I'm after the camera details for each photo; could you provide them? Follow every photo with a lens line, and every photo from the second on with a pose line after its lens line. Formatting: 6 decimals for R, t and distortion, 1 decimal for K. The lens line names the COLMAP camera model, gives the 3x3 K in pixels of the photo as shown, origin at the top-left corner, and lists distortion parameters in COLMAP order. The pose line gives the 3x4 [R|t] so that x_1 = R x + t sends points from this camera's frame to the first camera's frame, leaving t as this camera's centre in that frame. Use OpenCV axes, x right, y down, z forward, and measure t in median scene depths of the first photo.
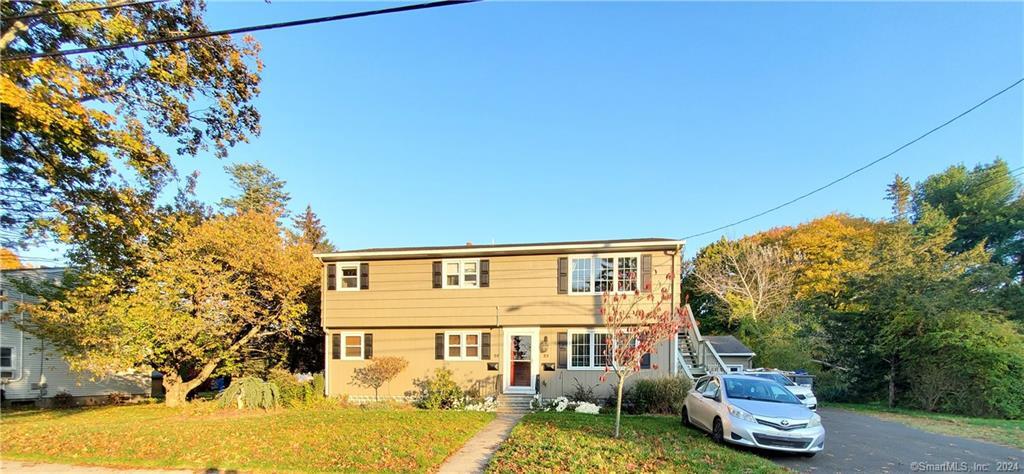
lens RADIAL K [[364.9, 0, 511.9], [0, 364.9, 360.1], [0, 0, 1]] dist [0.000050, 0.000052]
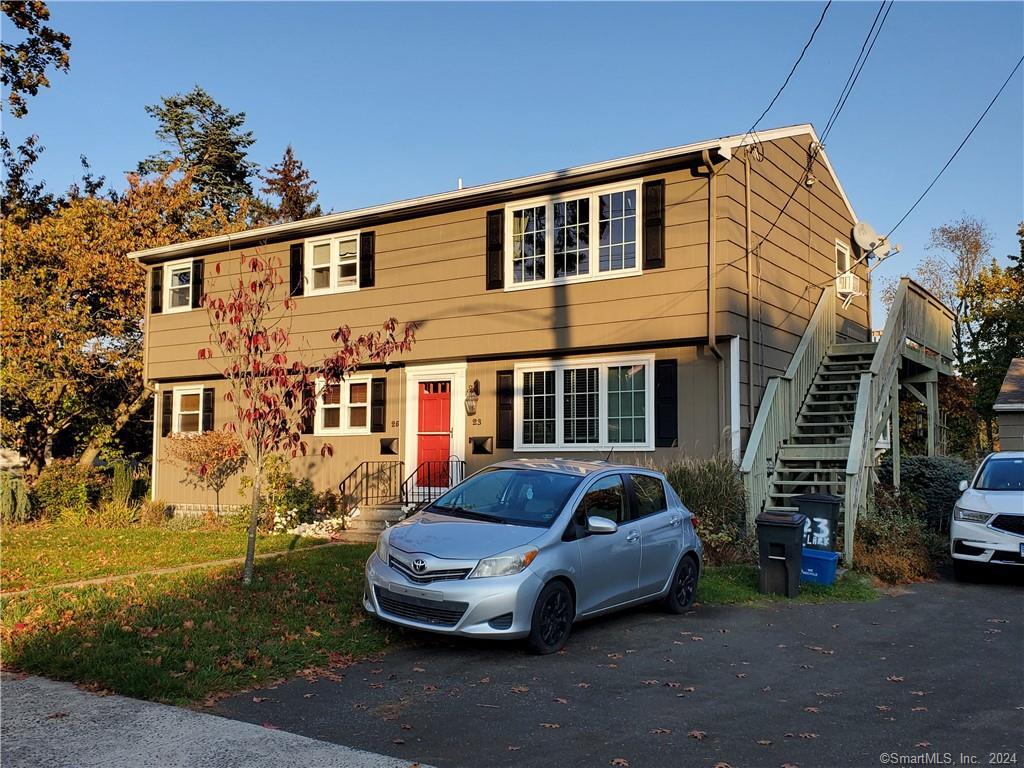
lens RADIAL K [[829.8, 0, 512.0], [0, 829.8, 384.0], [0, 0, 1]] dist [0.054099, -0.001036]
pose [[0.922916, -0.041327, -0.382777, 0.539781], [0.019169, 0.997922, -0.061523, 0.006083], [0.384524, 0.049443, 0.921790, 0.036782]]
